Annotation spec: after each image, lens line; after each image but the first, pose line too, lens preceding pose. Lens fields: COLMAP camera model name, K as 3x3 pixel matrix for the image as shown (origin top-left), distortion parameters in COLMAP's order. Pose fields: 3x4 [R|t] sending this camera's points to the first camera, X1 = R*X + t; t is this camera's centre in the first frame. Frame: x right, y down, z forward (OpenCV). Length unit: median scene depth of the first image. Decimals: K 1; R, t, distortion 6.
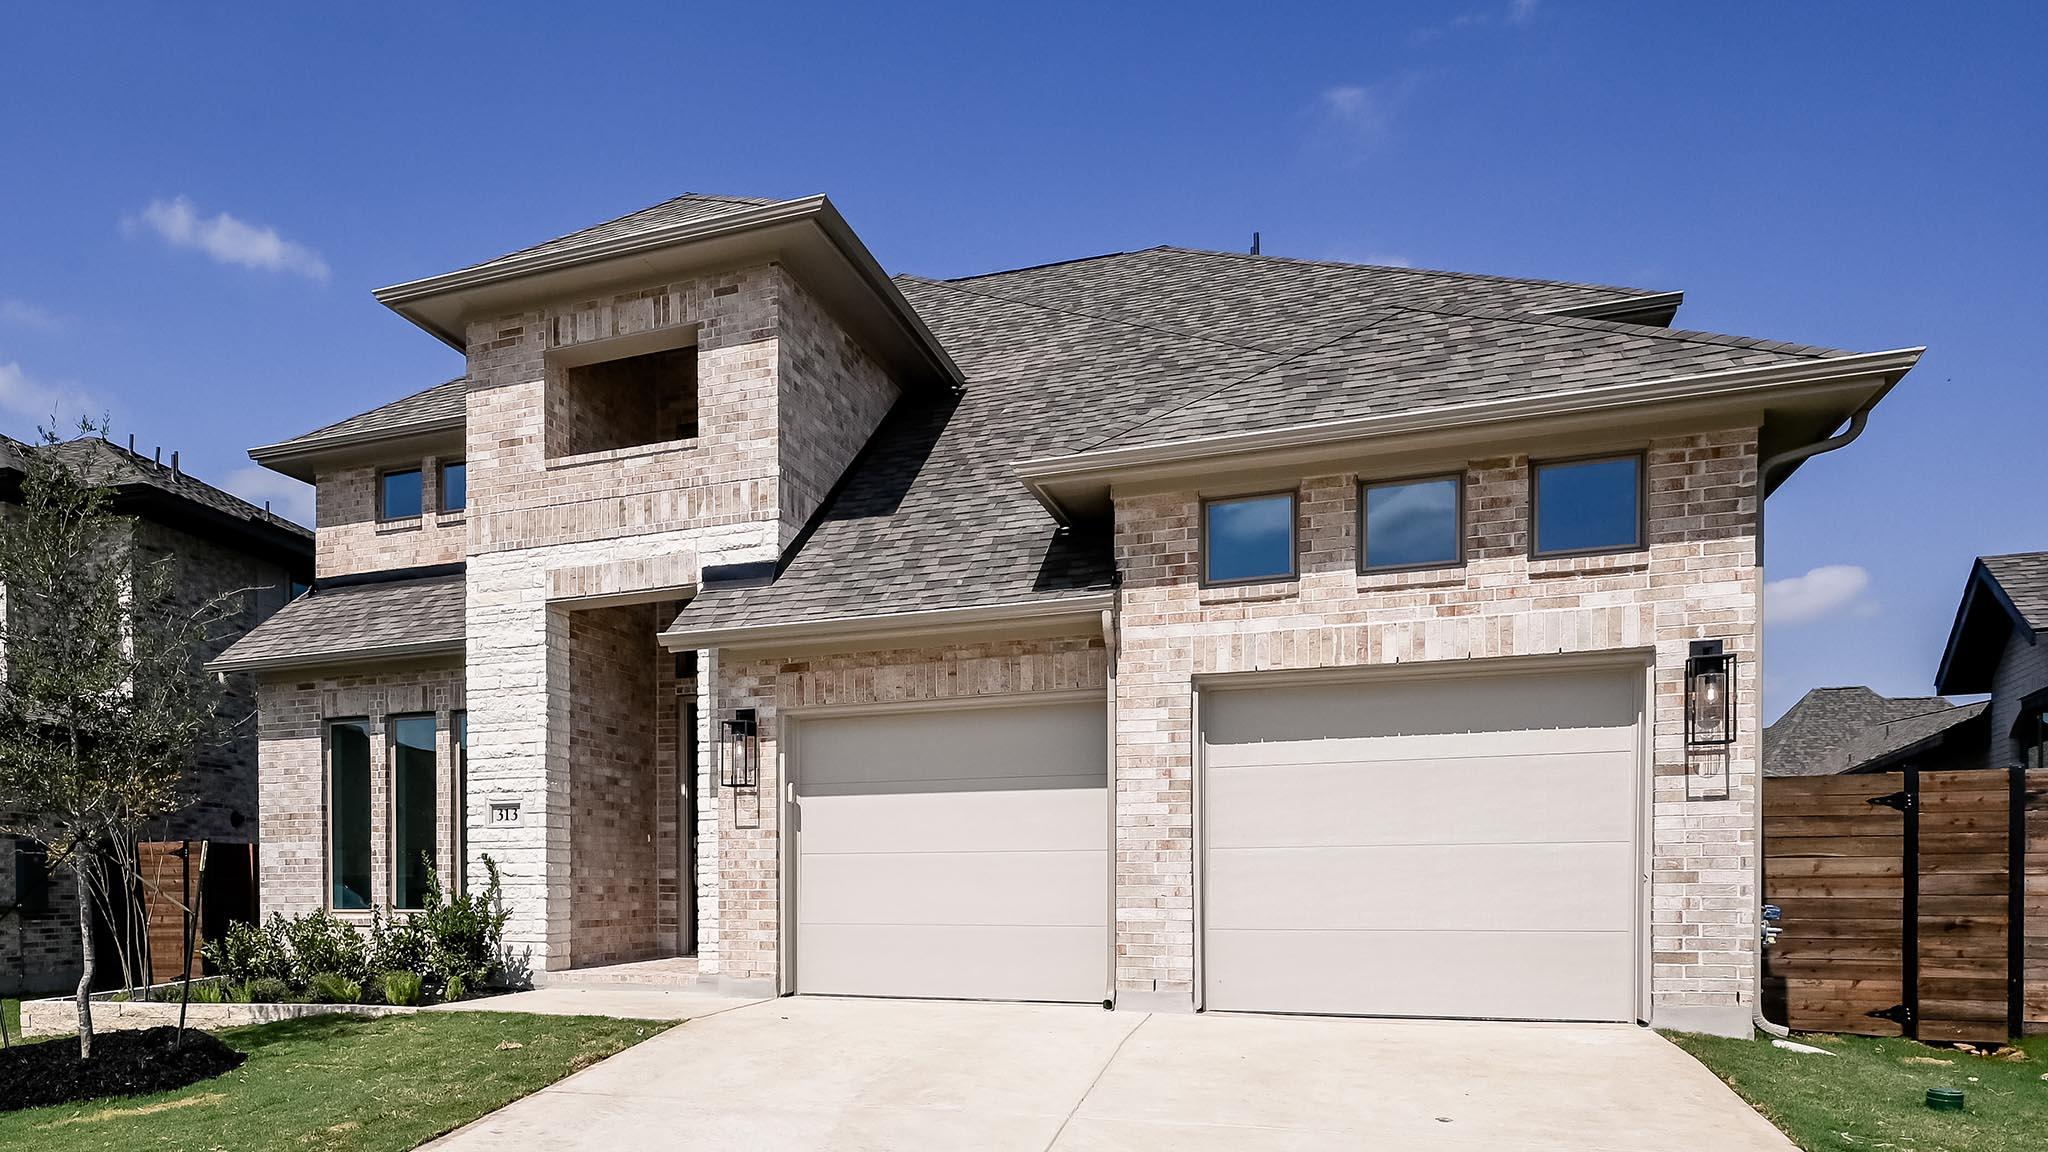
lens RADIAL K [[914.9, 0, 1026.5], [0, 914.9, 473.0], [0, 0, 1]] dist [-0.000771, 0.000074]
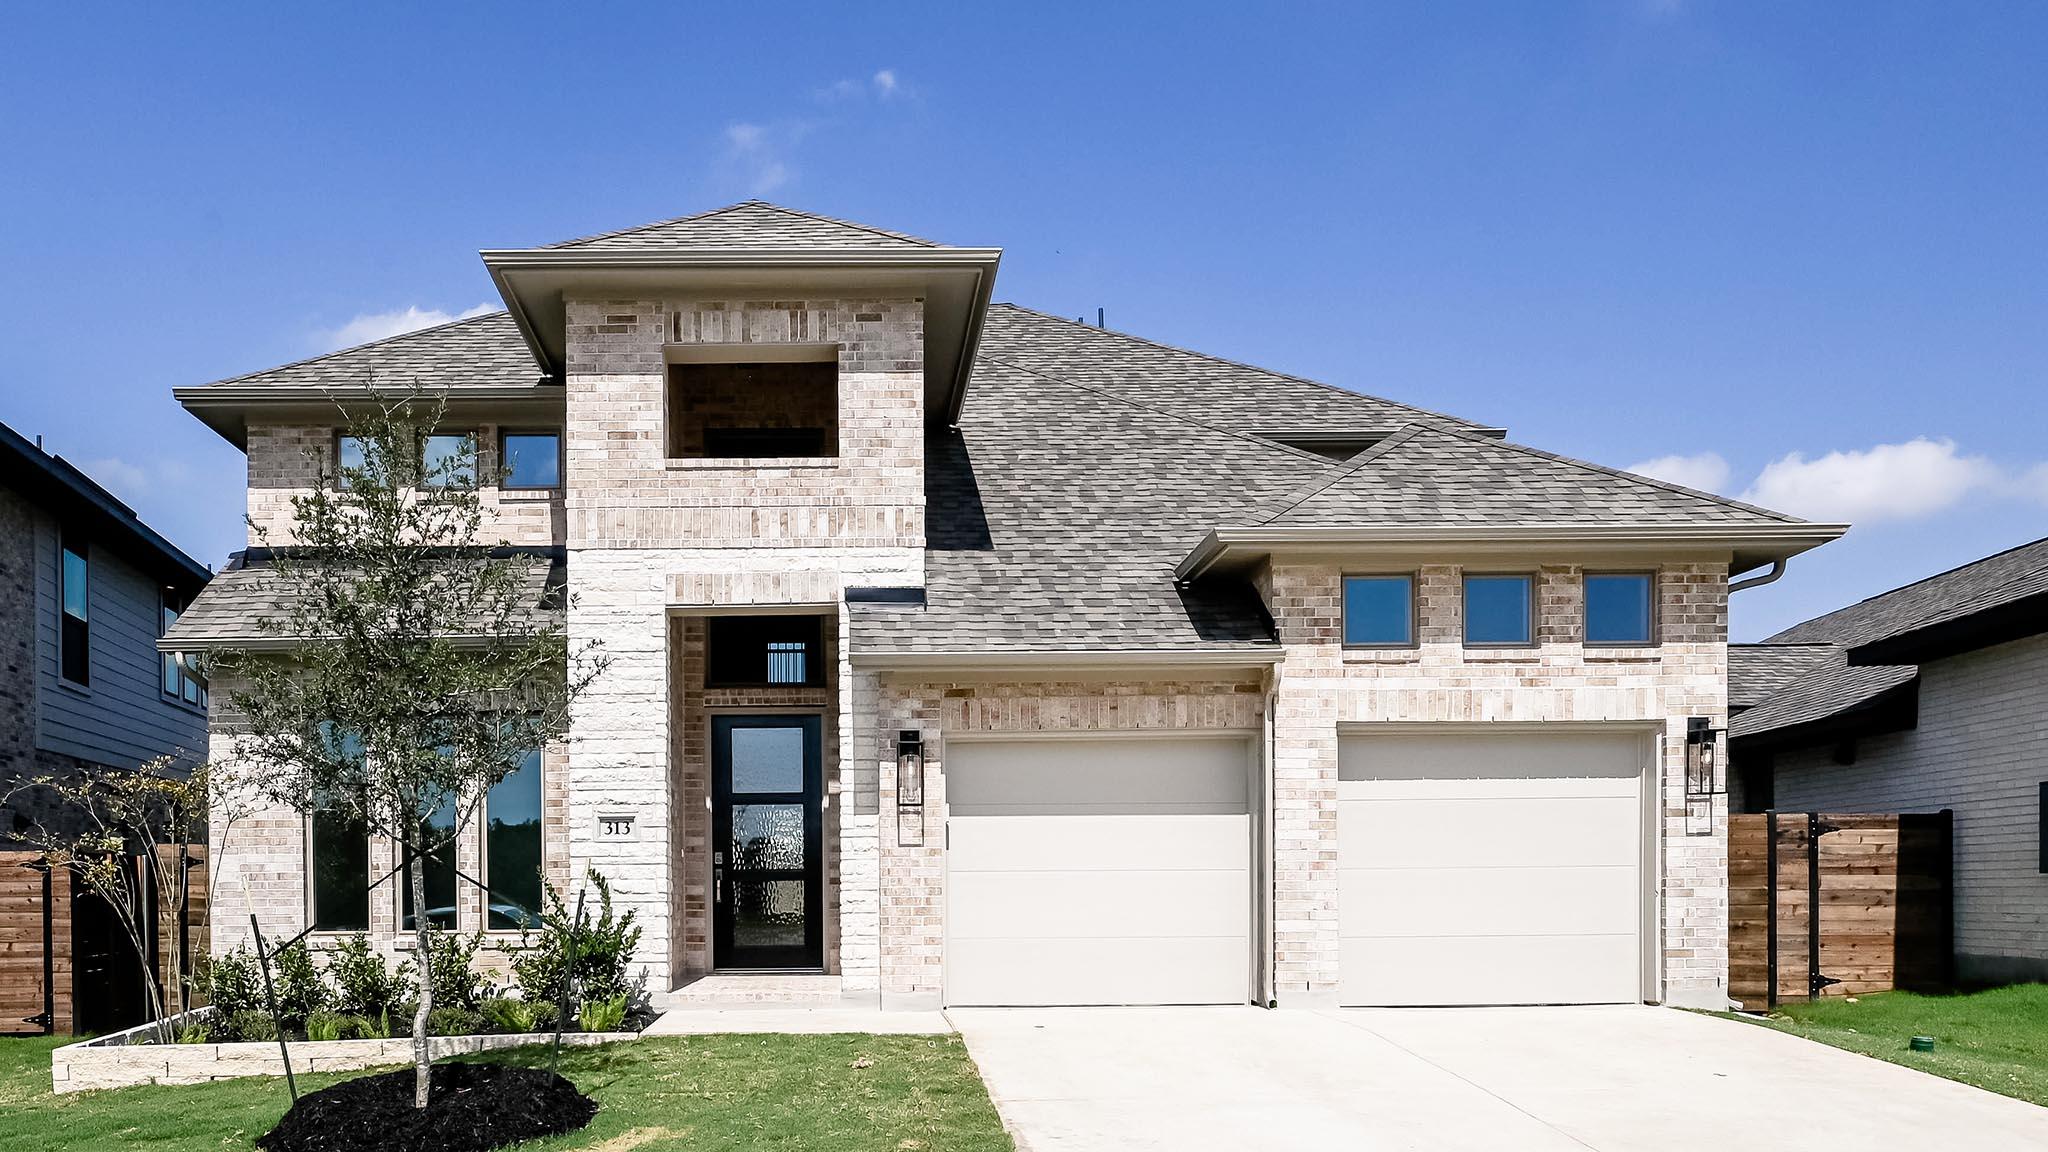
lens RADIAL K [[870.9, 0, 1023.4], [0, 870.9, 490.3], [0, 0, 1]] dist [0.000067, -0.000172]
pose [[0.957042, 0.120013, 0.263946, -0.477321], [-0.116117, 0.992771, -0.030373, 0.003270], [-0.265683, -0.001580, 0.964059, 0.015813]]
